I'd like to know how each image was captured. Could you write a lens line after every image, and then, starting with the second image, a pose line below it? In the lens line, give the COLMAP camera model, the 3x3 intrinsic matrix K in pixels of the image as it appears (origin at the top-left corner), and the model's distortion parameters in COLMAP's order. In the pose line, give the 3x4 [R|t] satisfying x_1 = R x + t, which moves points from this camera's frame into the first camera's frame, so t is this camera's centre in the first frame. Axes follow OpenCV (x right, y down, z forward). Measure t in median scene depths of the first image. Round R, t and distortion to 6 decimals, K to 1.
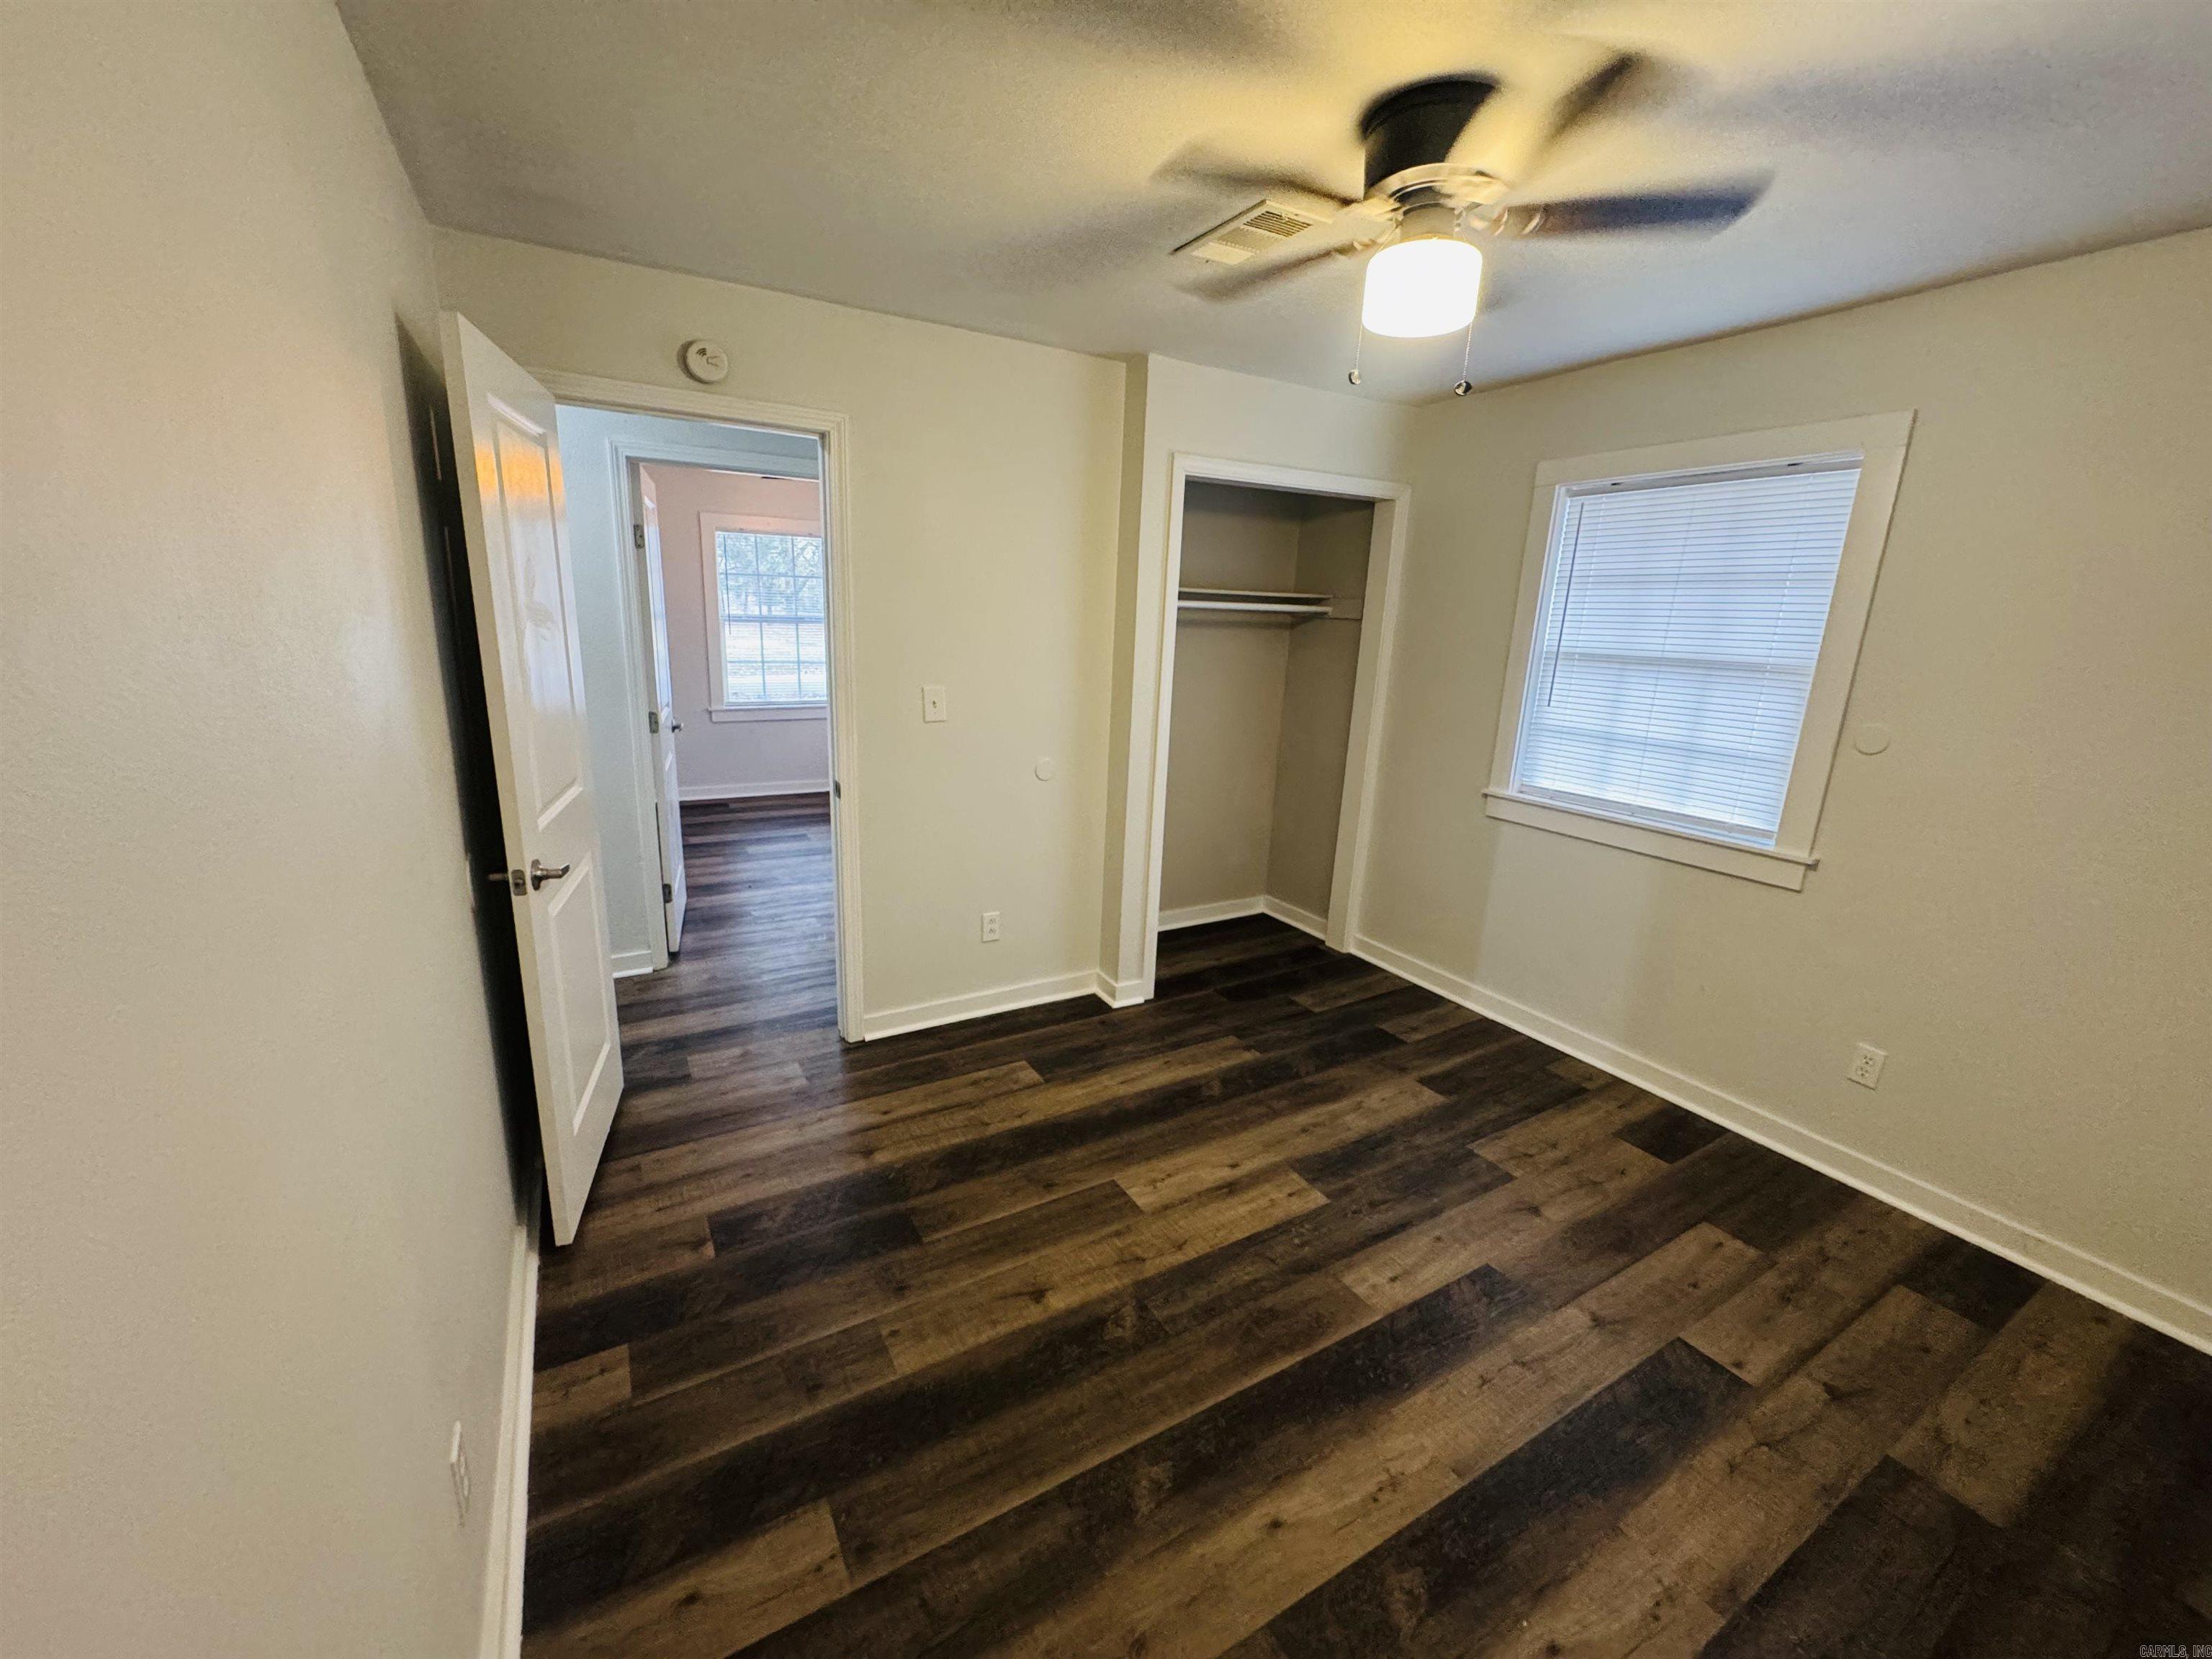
lens RADIAL K [[894.3, 0, 1113.3], [0, 894.3, 824.1], [0, 0, 1]] dist [-0.000594, -0.000070]
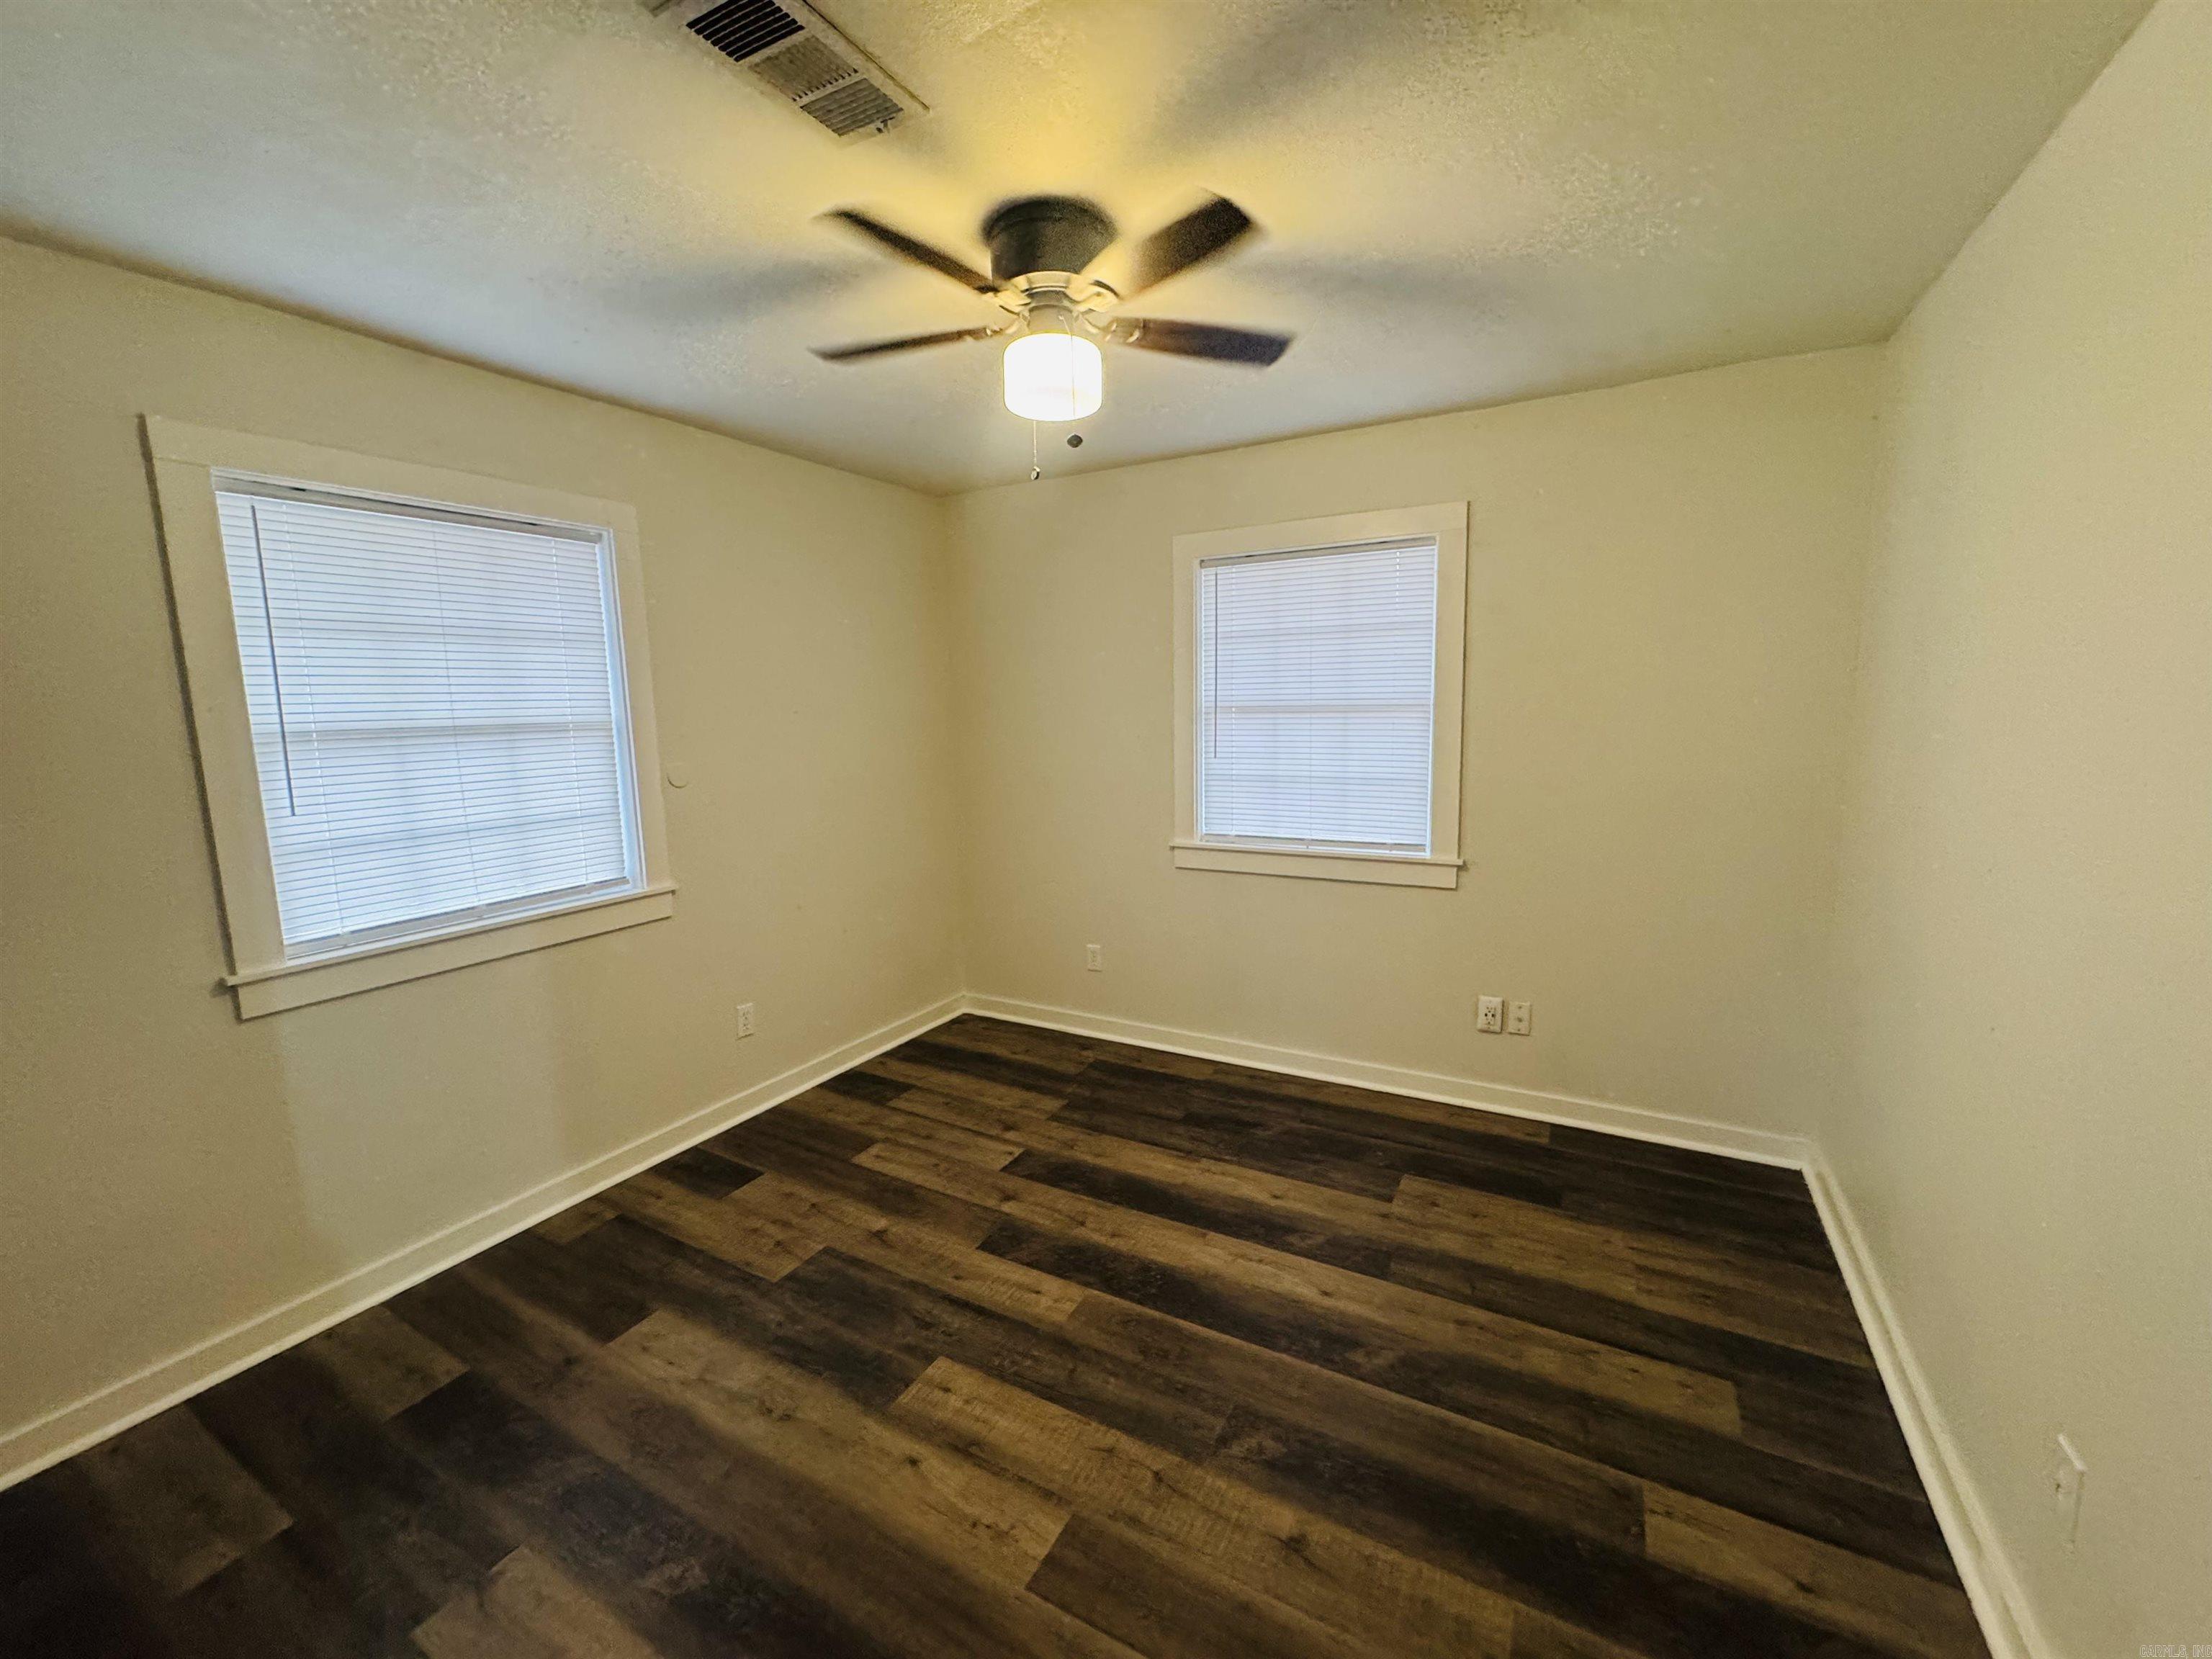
lens RADIAL K [[884.0, 0, 1100.4], [0, 884.0, 827.3], [0, 0, 1]] dist [-0.000099, -0.000274]
pose [[-0.501326, -0.145042, 0.853015, -0.509082], [0.205229, 0.937785, 0.280071, -0.268770], [-0.840567, 0.315470, -0.440370, 1.168230]]
